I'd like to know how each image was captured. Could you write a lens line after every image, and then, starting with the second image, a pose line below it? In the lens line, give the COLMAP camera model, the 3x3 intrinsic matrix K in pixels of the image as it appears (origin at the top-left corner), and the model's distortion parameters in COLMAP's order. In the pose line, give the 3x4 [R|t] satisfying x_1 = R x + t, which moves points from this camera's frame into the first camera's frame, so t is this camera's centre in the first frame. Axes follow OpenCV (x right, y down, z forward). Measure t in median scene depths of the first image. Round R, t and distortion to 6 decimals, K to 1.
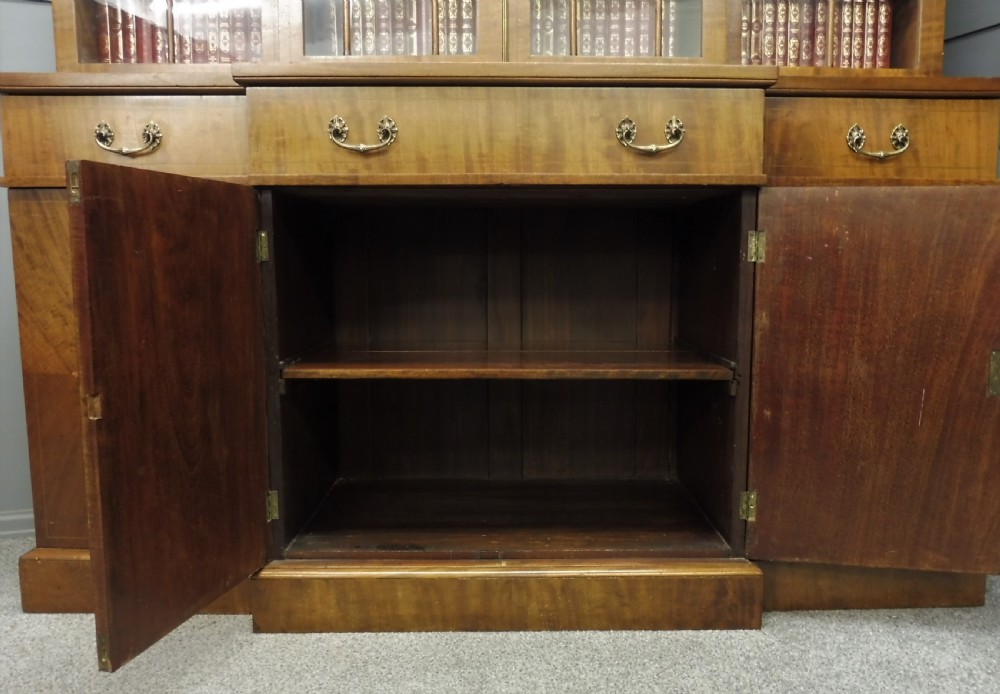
lens RADIAL K [[809.4, 0, 516.8], [0, 809.4, 363.8], [0, 0, 1]] dist [-0.051292, 0.013277]
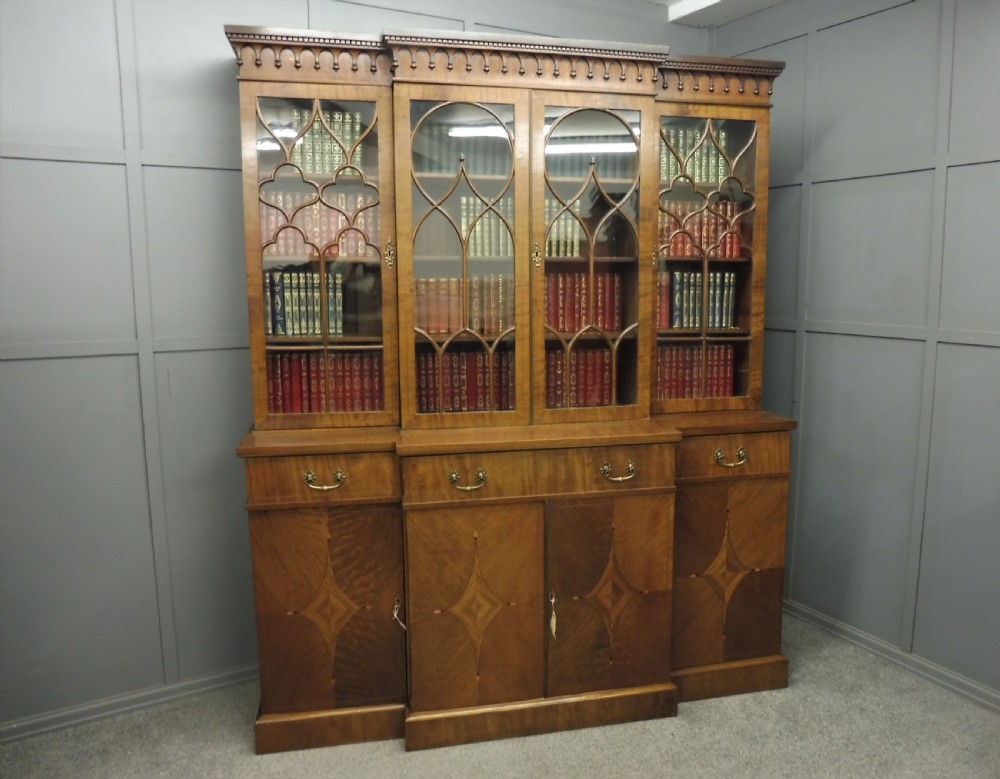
lens RADIAL K [[755.2, 0, 536.4], [0, 755.2, 384.9], [0, 0, 1]] dist [-0.042420, -0.007161]
pose [[0.980068, -0.029056, 0.196525, -0.348088], [0.027476, 0.999565, 0.010763, -0.484798], [-0.196753, -0.005149, 0.980440, -0.666986]]
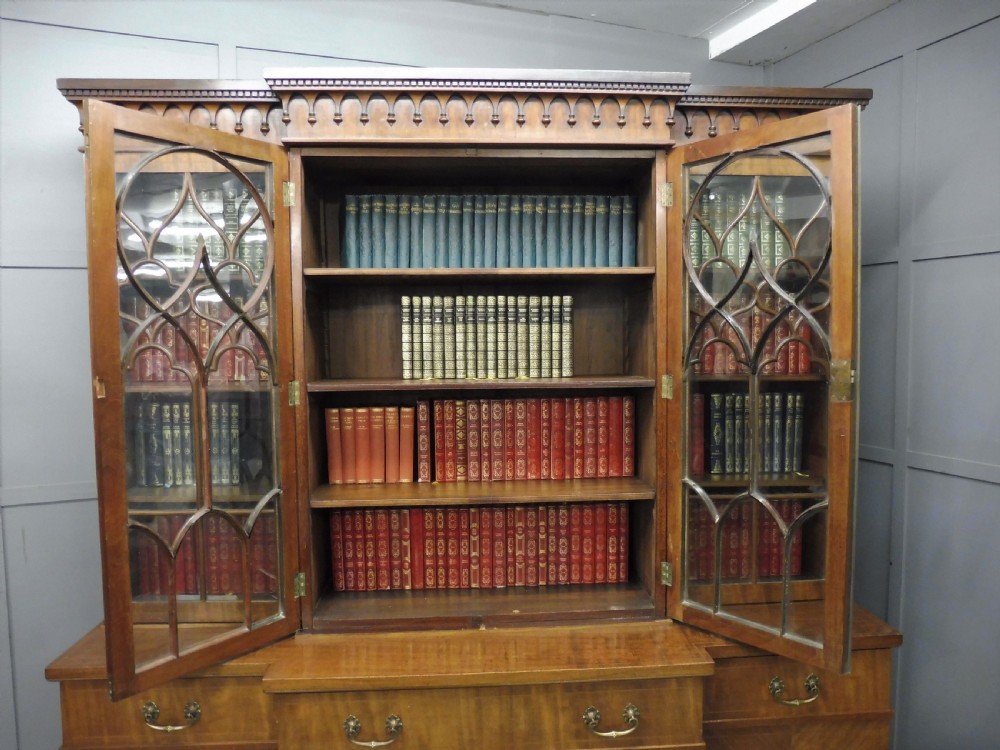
lens RADIAL K [[711.3, 0, 503.9], [0, 711.3, 382.4], [0, 0, 1]] dist [-0.050777, 0.014822]
pose [[0.998989, -0.012227, 0.043262, -0.033944], [0.015206, 0.997487, -0.069198, -0.685139], [-0.042307, 0.069786, 0.996664, -0.082273]]
